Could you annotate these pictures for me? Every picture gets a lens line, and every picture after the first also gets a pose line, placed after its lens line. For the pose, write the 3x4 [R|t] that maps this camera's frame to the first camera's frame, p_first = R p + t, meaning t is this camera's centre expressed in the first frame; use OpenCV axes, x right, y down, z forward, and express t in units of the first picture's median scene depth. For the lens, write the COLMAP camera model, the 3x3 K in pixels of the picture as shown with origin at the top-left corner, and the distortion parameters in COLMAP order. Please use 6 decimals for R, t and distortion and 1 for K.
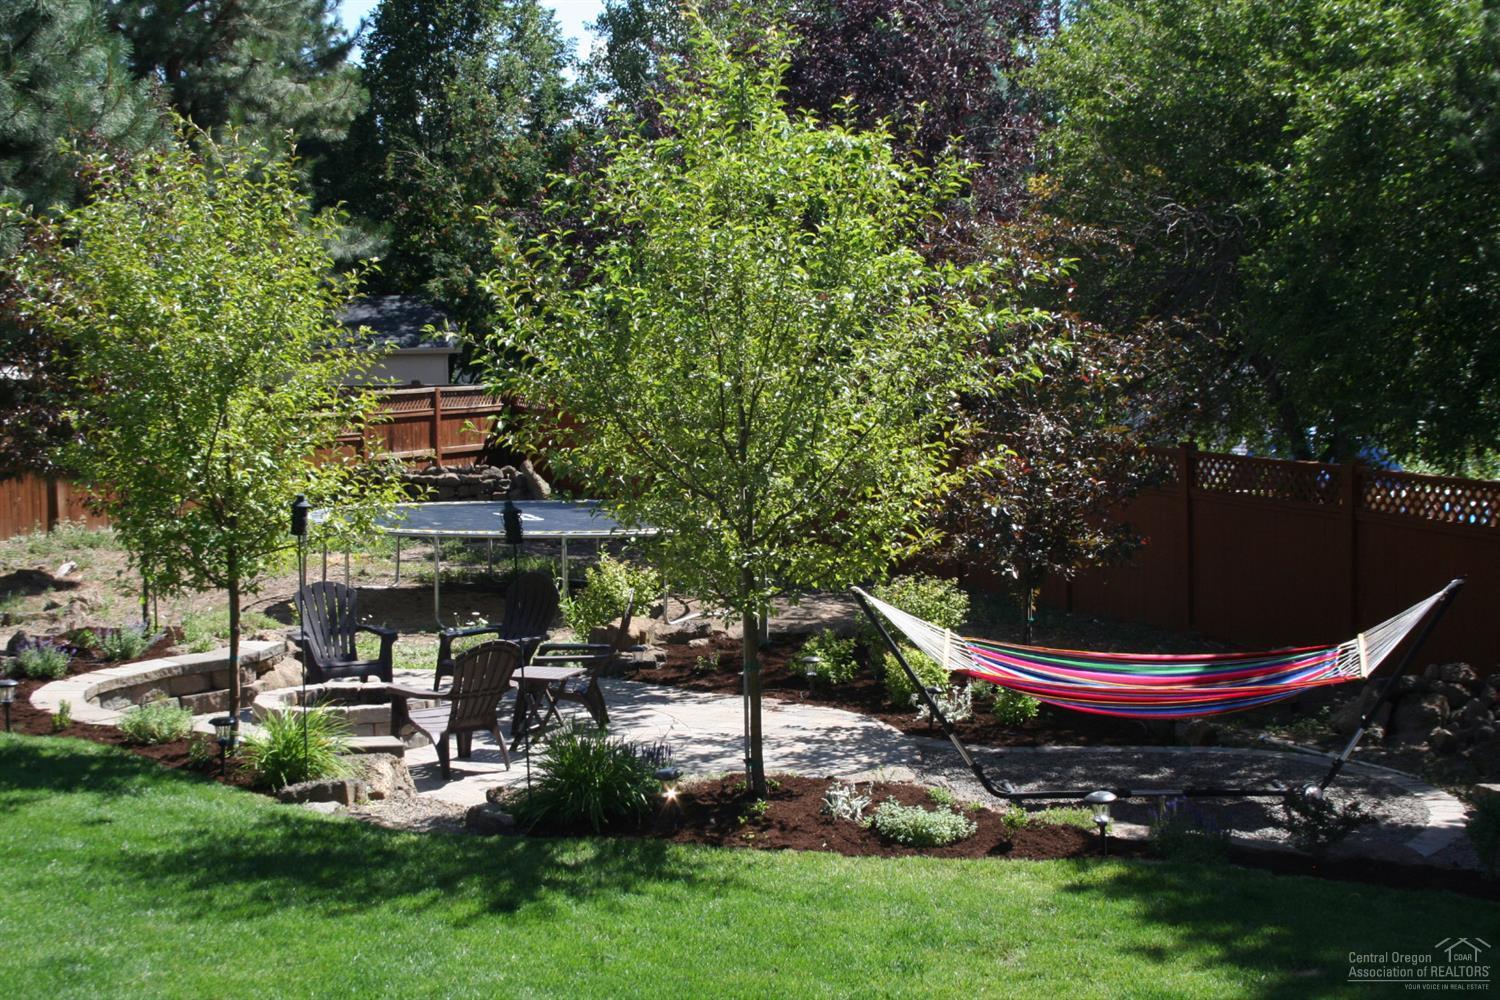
lens RADIAL K [[2573.5, 0, 749.8], [0, 2573.5, 504.1], [0, 0, 1]] dist [0.029505, 0.000000]
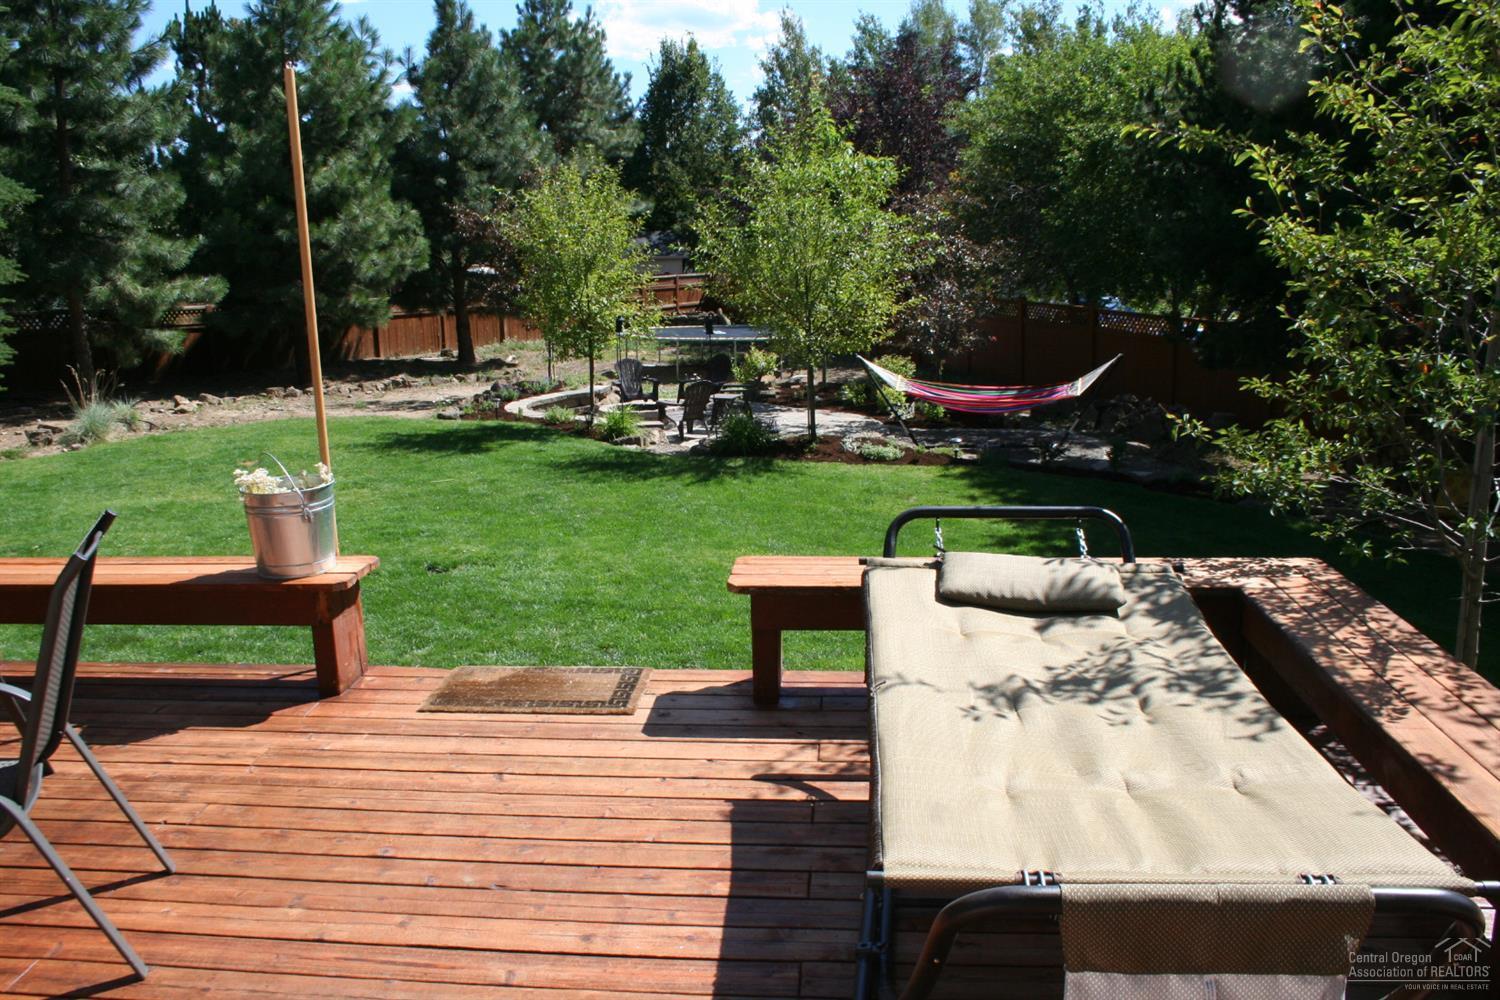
lens RADIAL K [[1280.7, 0, 750.2], [0, 1280.7, 487.7], [0, 0, 1]] dist [-0.126589, -0.000482]
pose [[0.997890, 0.002955, -0.064860, 0.016330], [0.004762, 0.992943, 0.118497, 0.011614], [0.064753, -0.118556, 0.990834, -0.129002]]
